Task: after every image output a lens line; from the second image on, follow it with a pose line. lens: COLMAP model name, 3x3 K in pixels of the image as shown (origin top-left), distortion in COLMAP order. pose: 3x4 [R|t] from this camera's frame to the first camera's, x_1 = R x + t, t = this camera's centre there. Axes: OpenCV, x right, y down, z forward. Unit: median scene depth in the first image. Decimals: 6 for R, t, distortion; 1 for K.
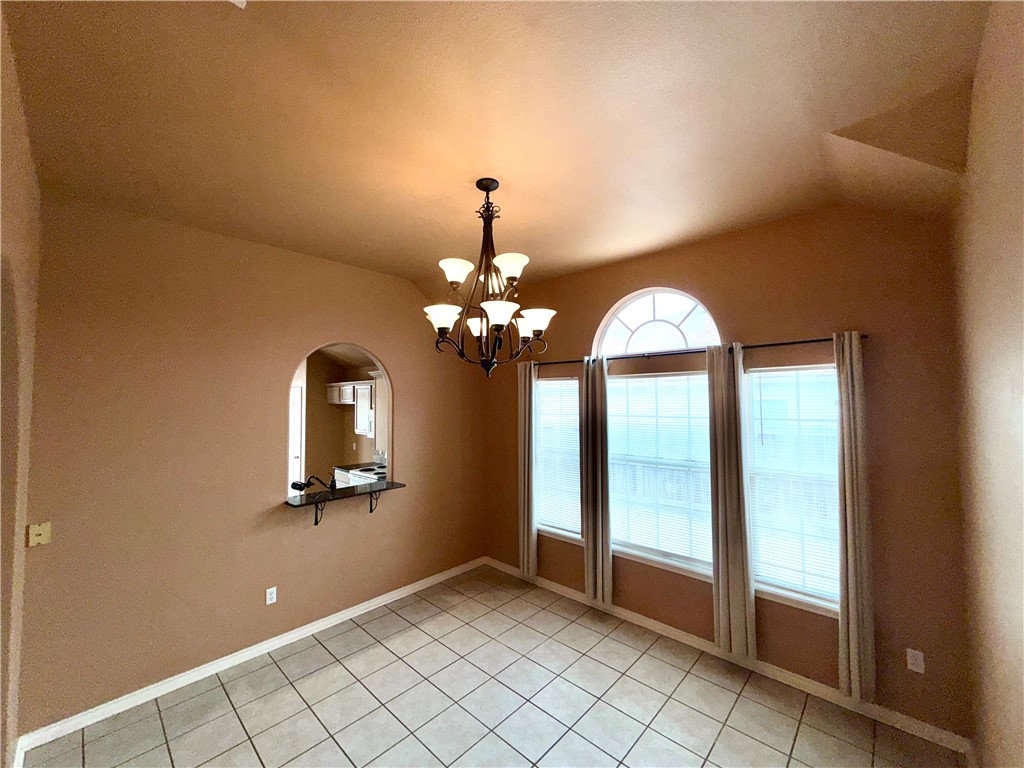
lens RADIAL K [[406.9, 0, 514.1], [0, 406.9, 384.4], [0, 0, 1]] dist [-0.000606, -0.000453]
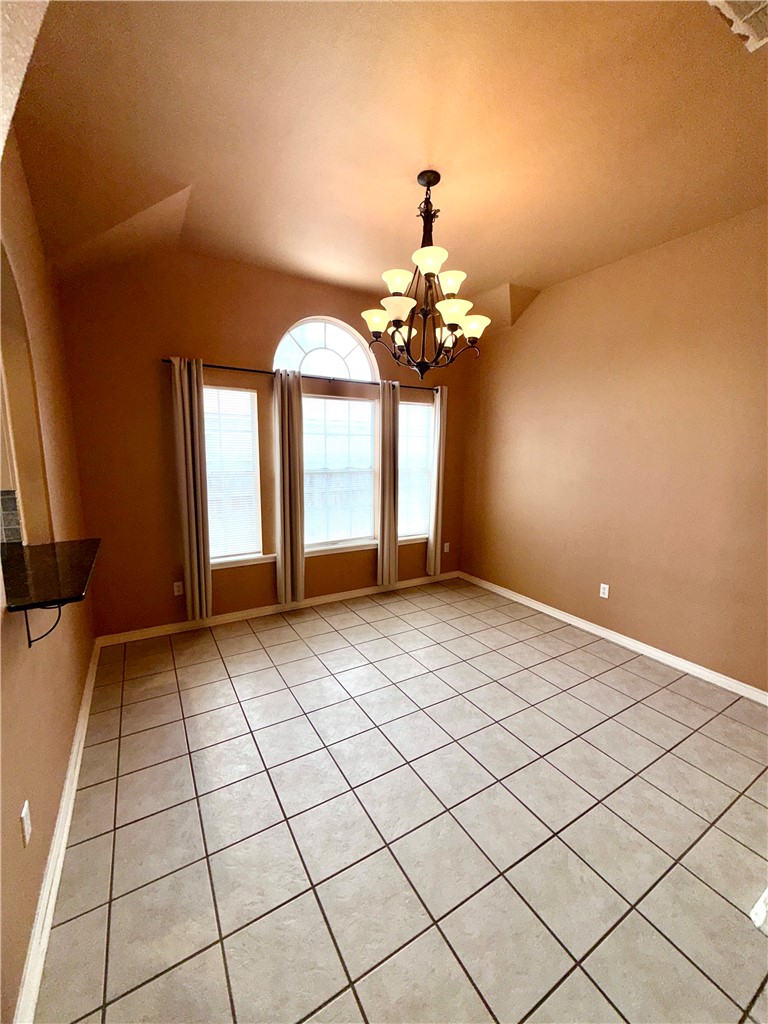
lens RADIAL K [[406.9, 0, 386.5], [0, 406.9, 510.8], [0, 0, 1]] dist [-0.000606, -0.000453]
pose [[0.274705, -0.141935, 0.950995, -0.785744], [-0.053886, 0.985218, 0.162608, 0.100983], [-0.960017, -0.095915, 0.262996, 0.516910]]
